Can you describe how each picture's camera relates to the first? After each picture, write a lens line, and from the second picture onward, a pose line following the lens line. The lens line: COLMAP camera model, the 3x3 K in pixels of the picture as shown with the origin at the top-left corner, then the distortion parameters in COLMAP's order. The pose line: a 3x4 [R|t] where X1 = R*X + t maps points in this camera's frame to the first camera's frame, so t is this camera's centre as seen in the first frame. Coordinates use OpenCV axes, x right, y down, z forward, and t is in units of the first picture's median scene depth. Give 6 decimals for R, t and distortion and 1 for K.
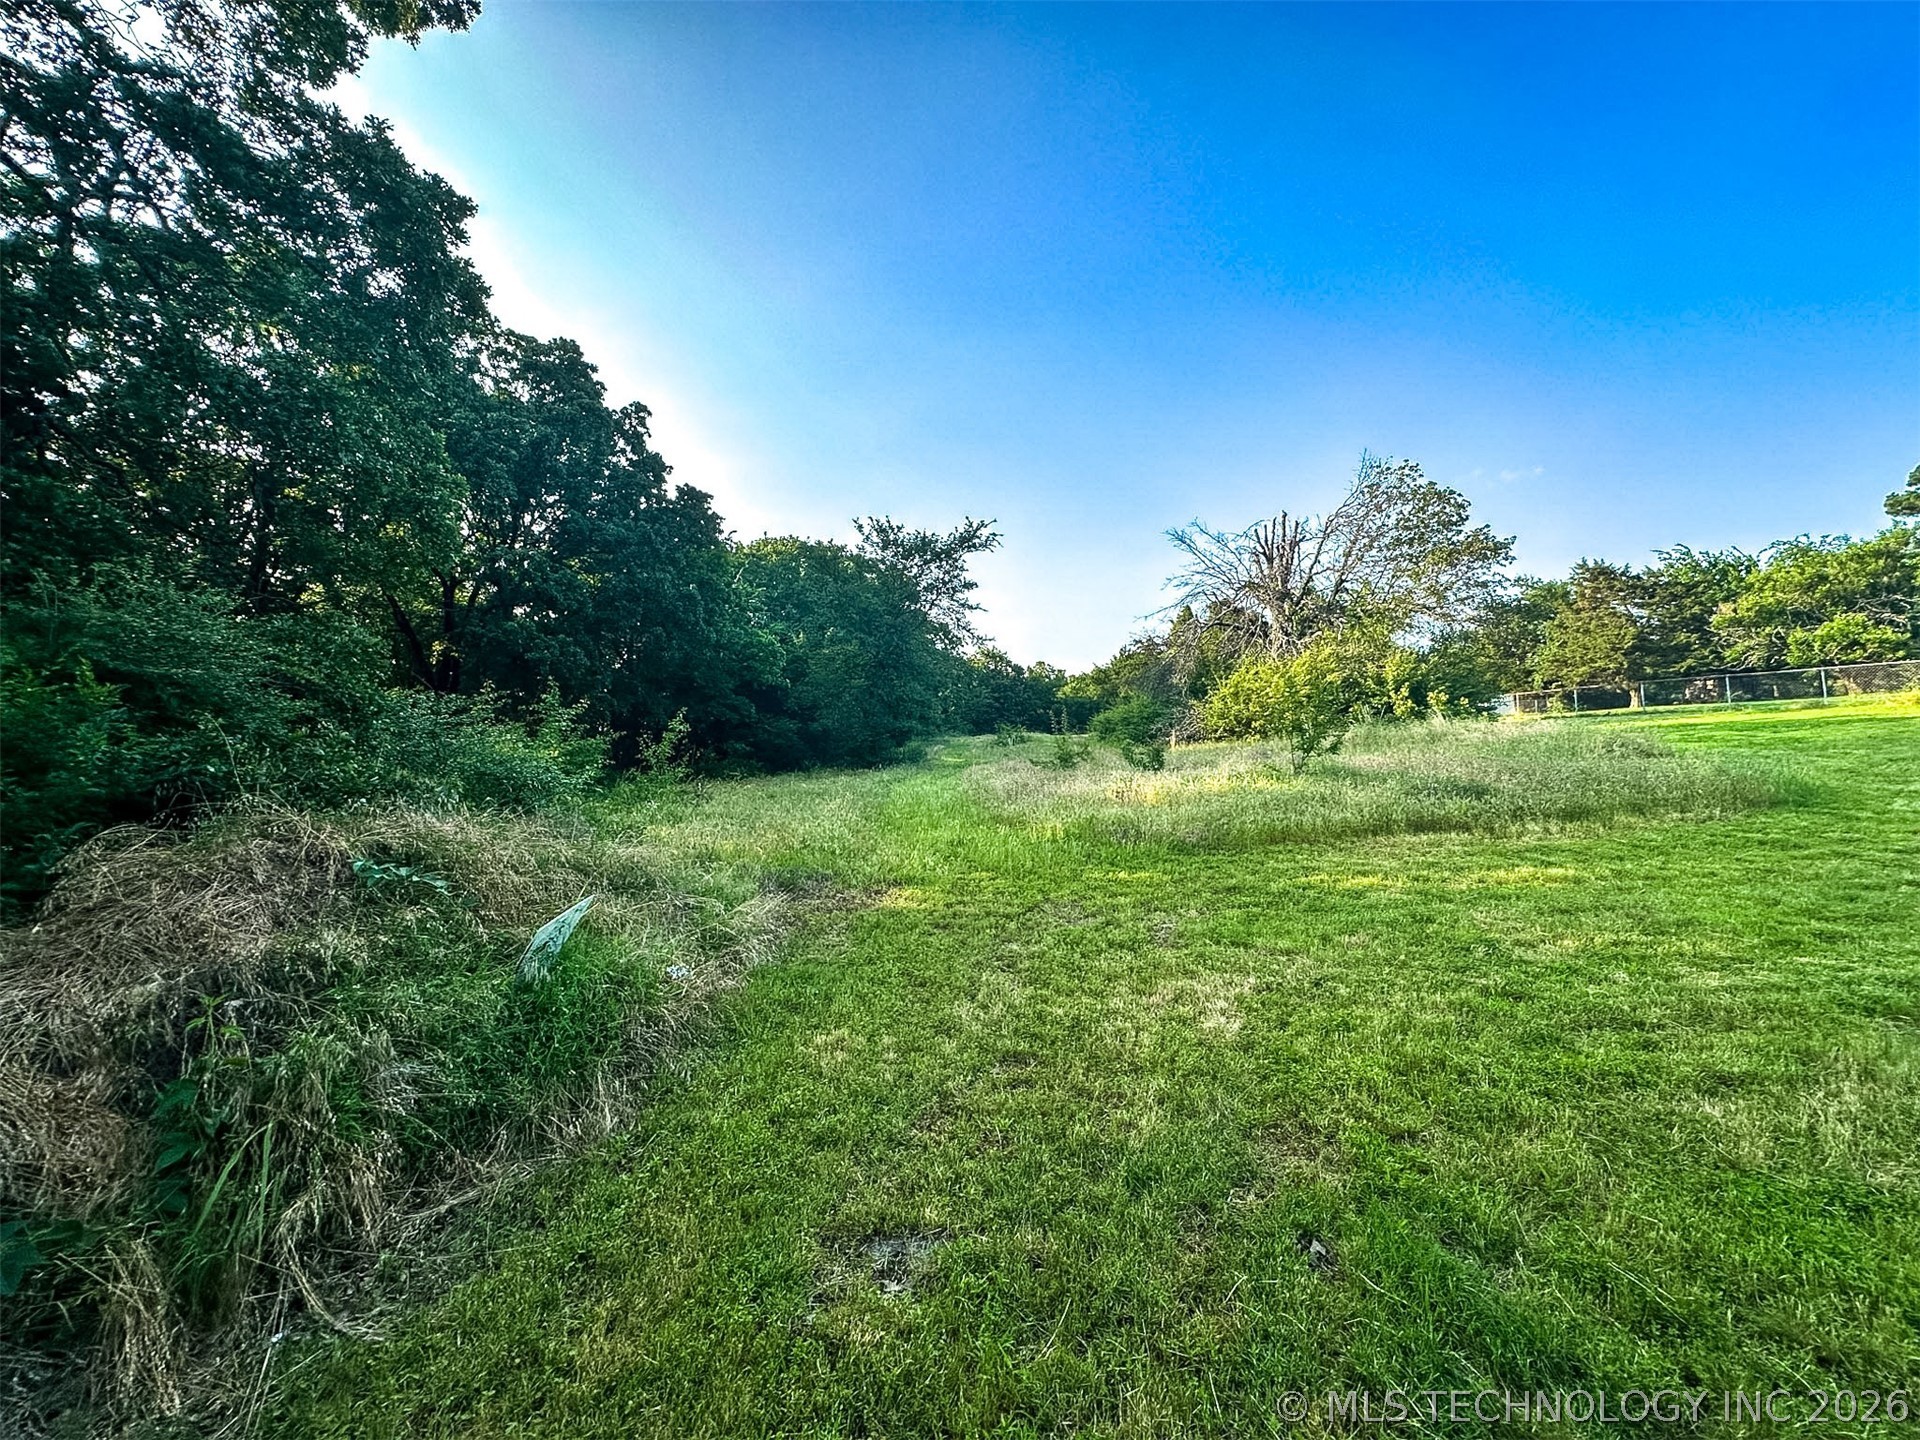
lens RADIAL K [[766.6, 0, 963.9], [0, 766.6, 728.8], [0, 0, 1]] dist [-0.001265, 0.000312]
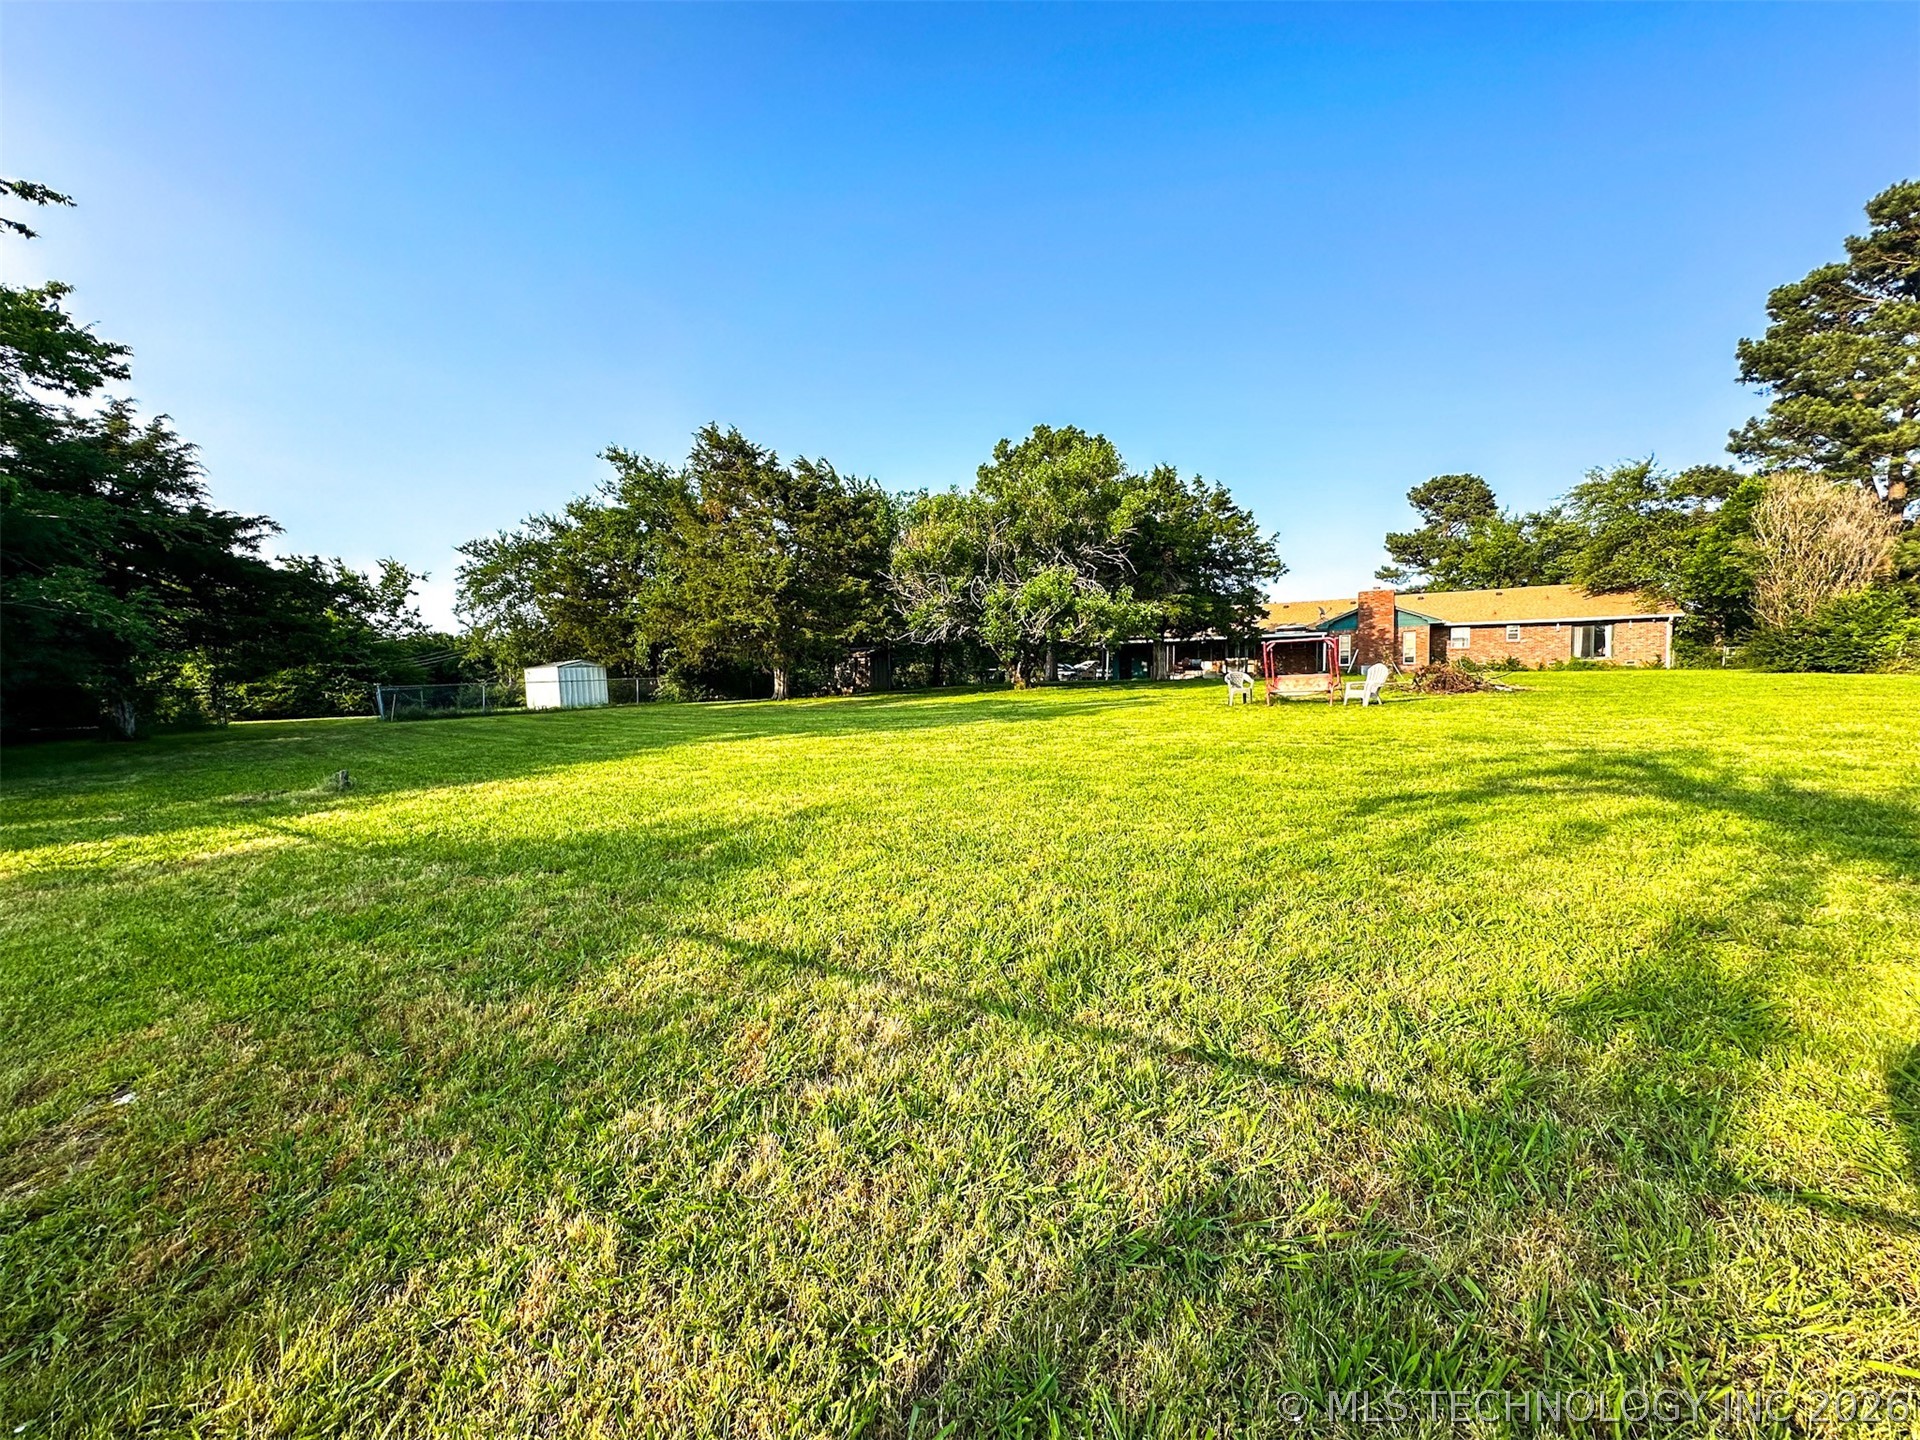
lens RADIAL K [[766.2, 0, 947.8], [0, 766.2, 727.4], [0, 0, 1]] dist [-0.006222, 0.000297]
pose [[0.552367, -0.021026, 0.833336, 0.490527], [-0.018477, 0.999127, 0.037456, -0.032625], [-0.833396, -0.036087, 0.551497, 0.612090]]
